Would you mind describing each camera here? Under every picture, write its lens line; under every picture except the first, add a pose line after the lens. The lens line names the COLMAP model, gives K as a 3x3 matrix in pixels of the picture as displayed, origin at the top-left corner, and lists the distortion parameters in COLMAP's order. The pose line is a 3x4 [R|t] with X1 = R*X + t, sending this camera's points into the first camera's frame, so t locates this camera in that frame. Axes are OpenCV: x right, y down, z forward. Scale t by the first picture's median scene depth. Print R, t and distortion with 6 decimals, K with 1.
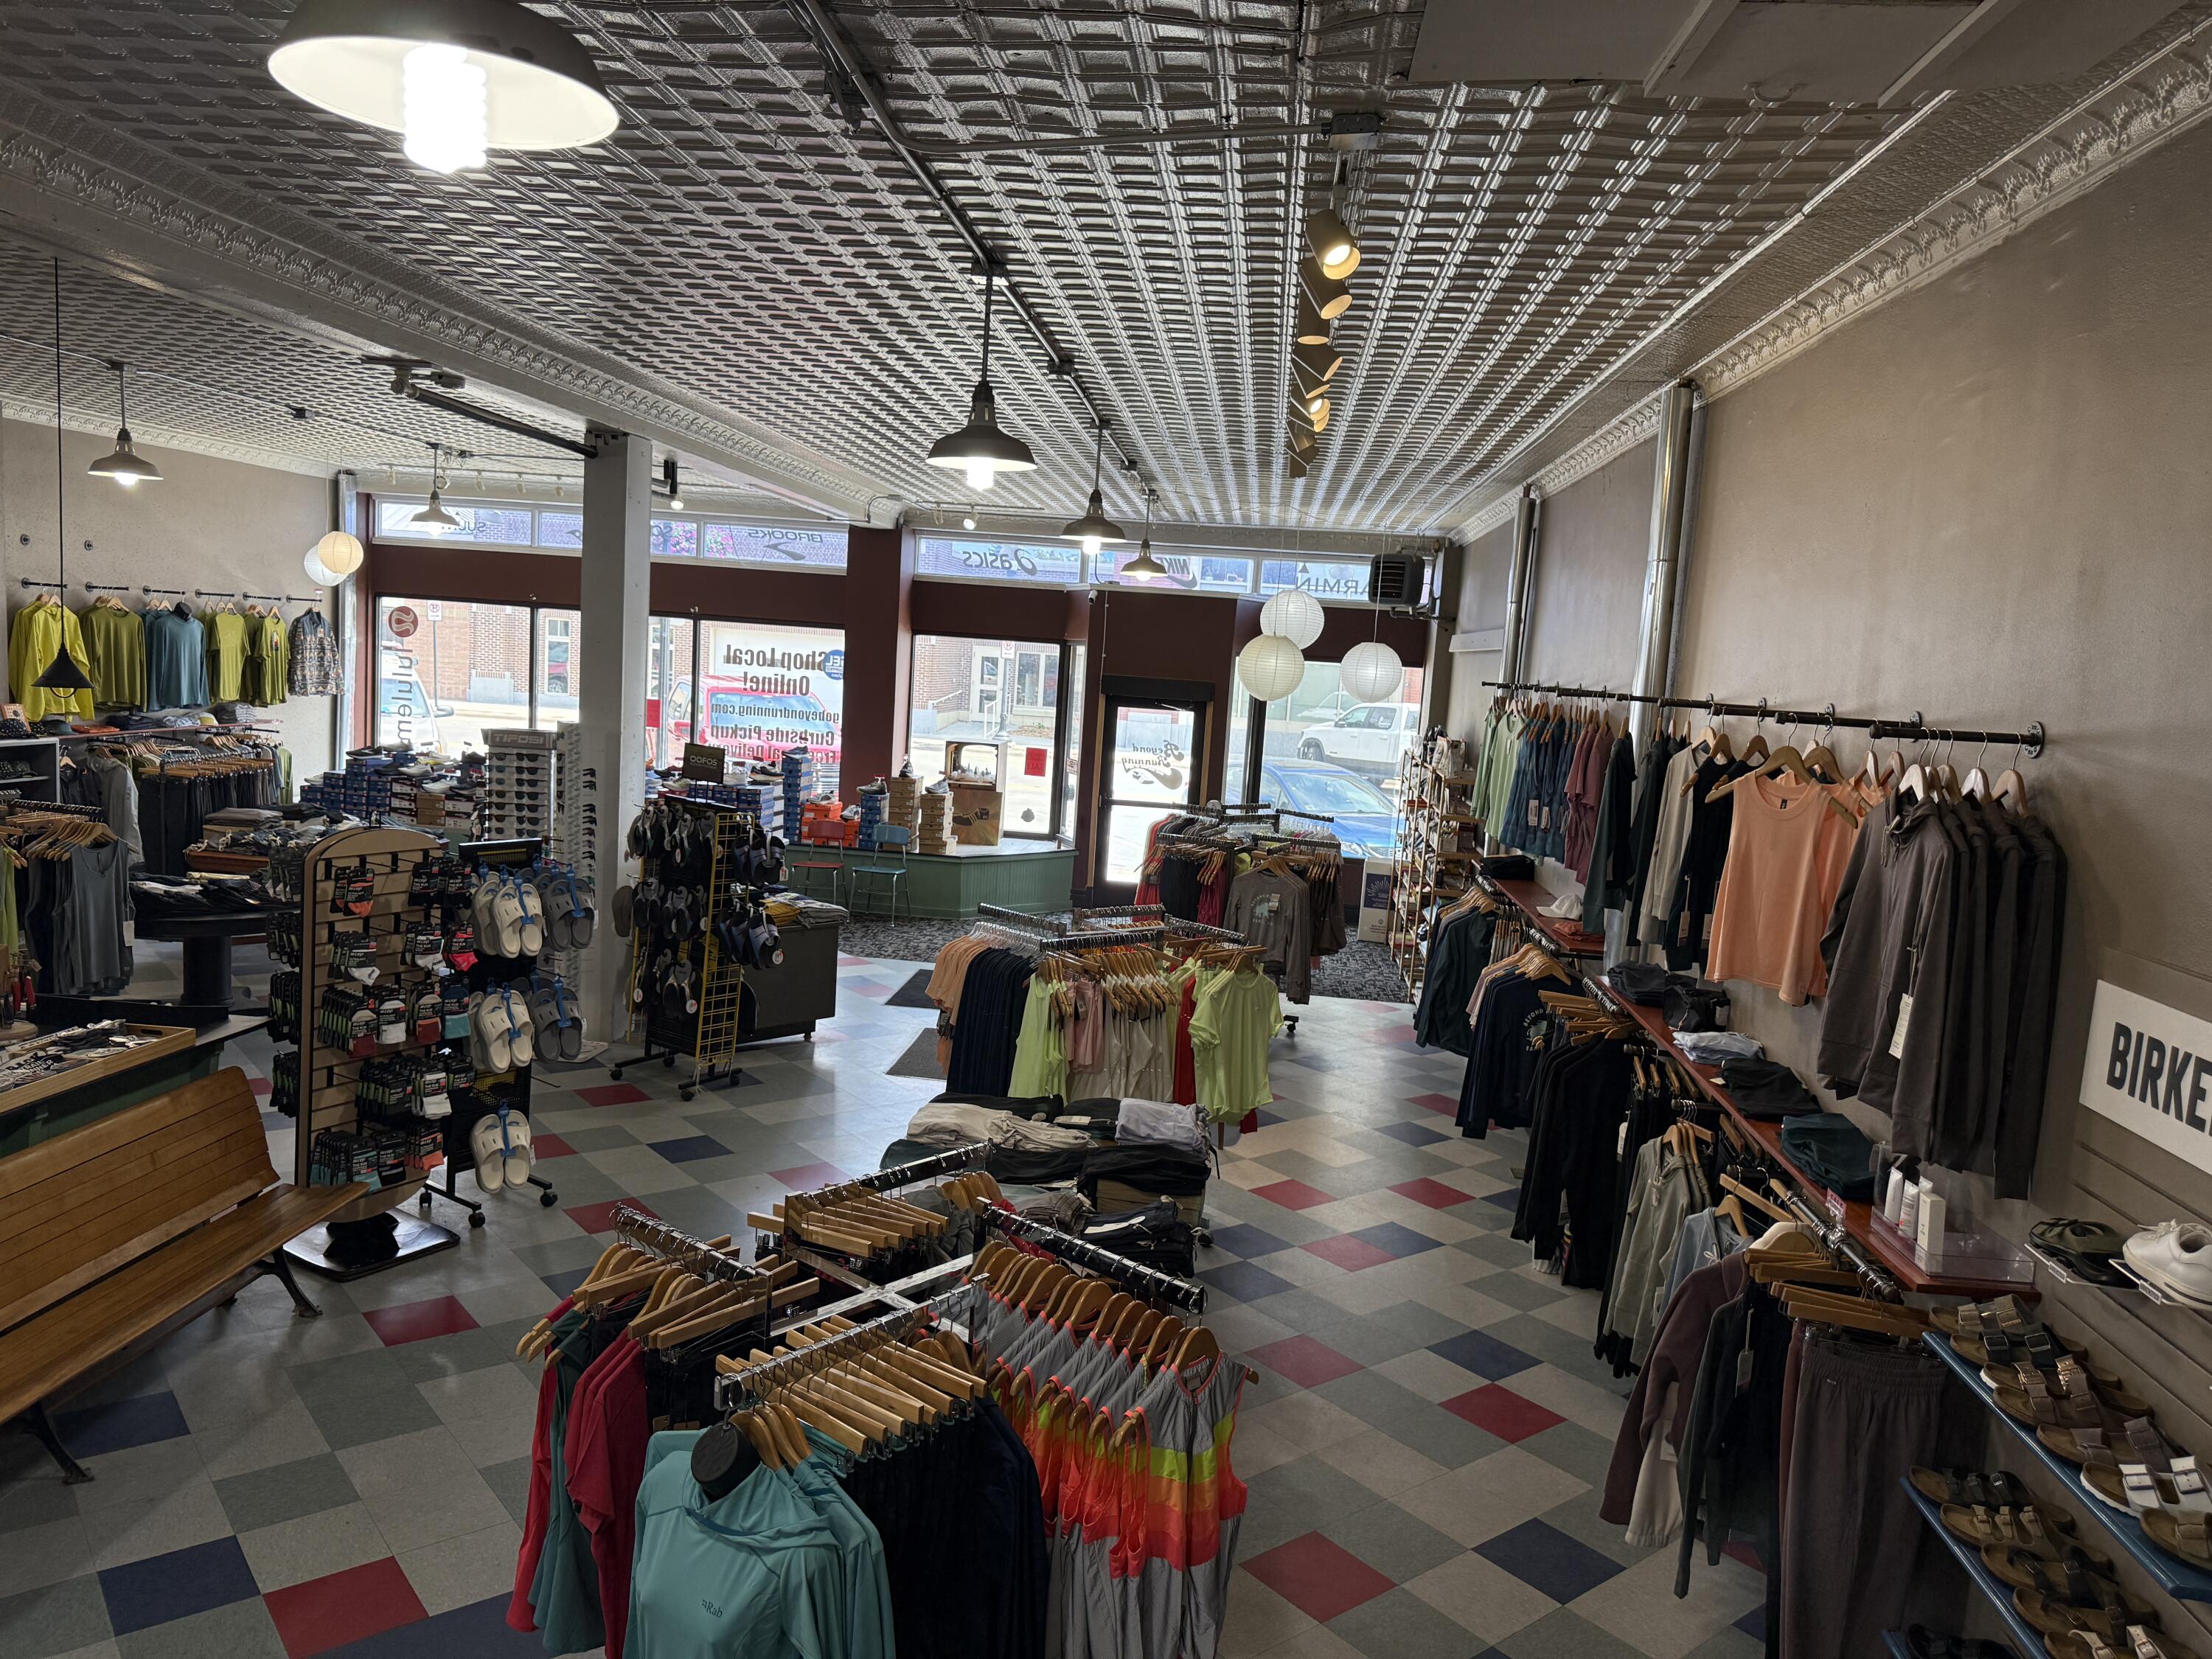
lens RADIAL K [[1569.7, 0, 1102.4], [0, 1569.7, 837.0], [0, 0, 1]] dist [0.047862, -0.045743]
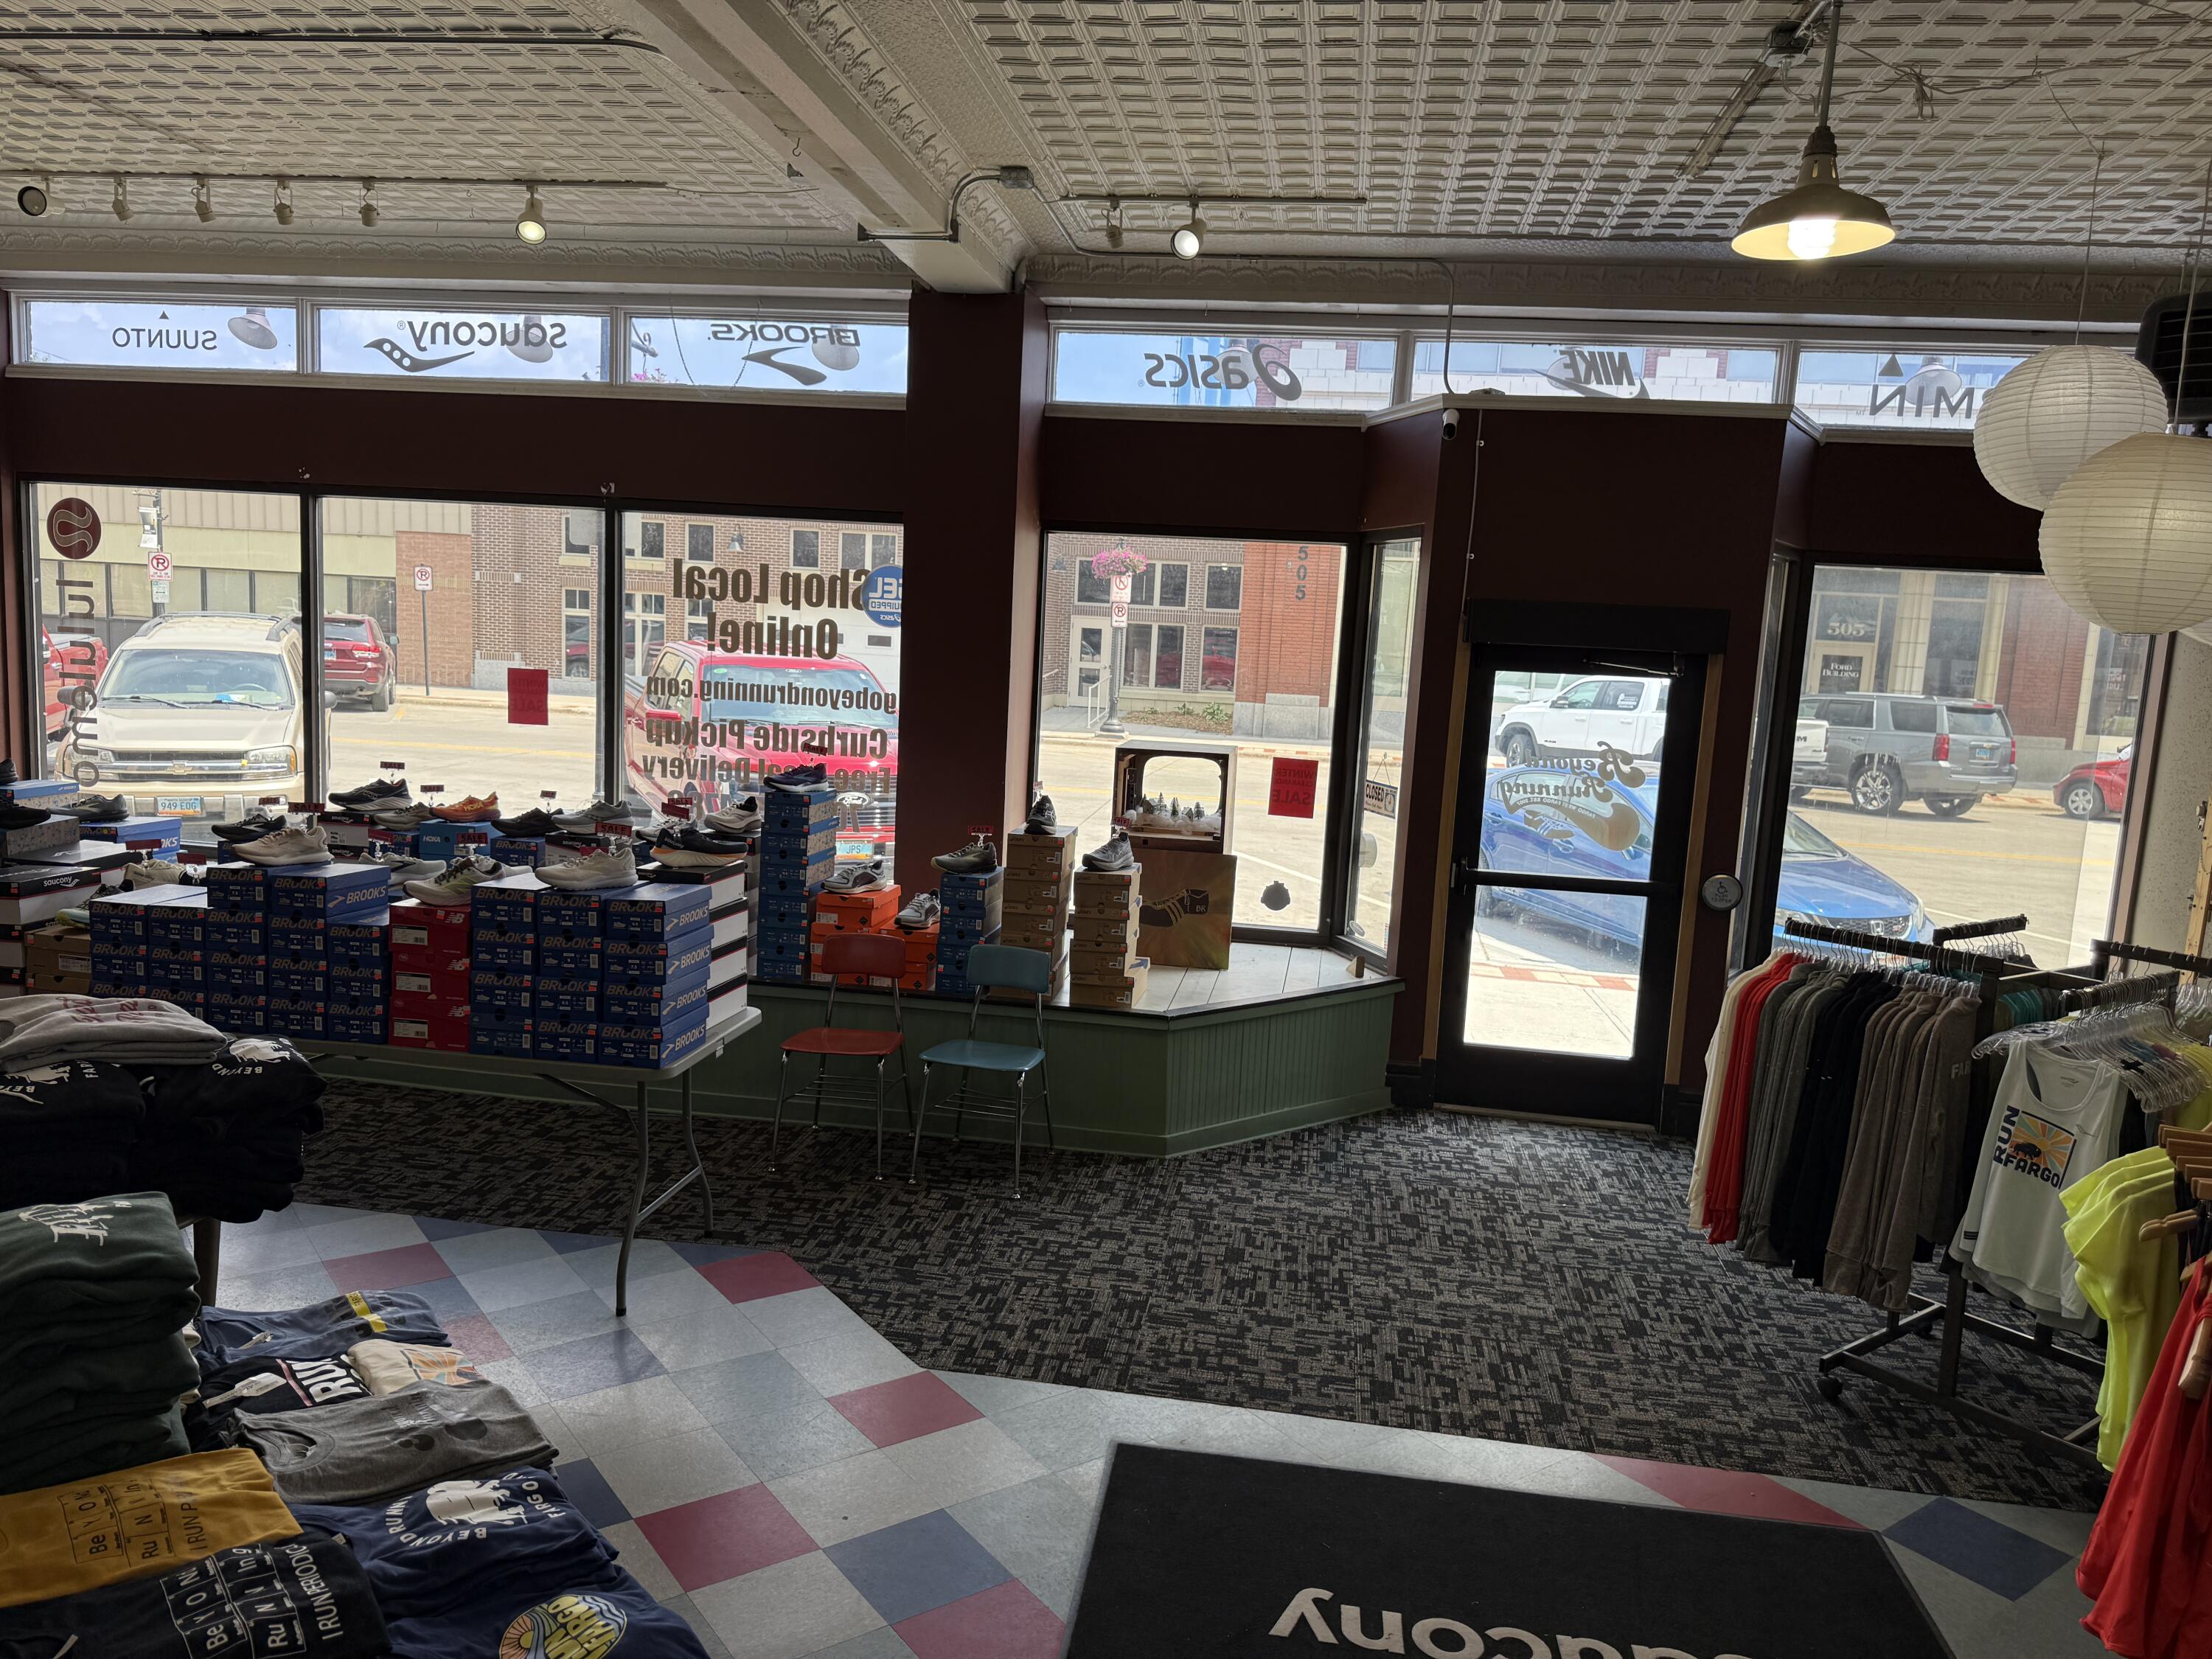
lens RADIAL K [[1569.7, 0, 1108.0], [0, 1569.7, 830.5], [0, 0, 1]] dist [0.047862, -0.045743]
pose [[0.998854, -0.007210, -0.047315, -0.078767], [0.007494, 0.999955, 0.005831, -0.038276], [0.047271, -0.006178, 0.998863, 0.514997]]
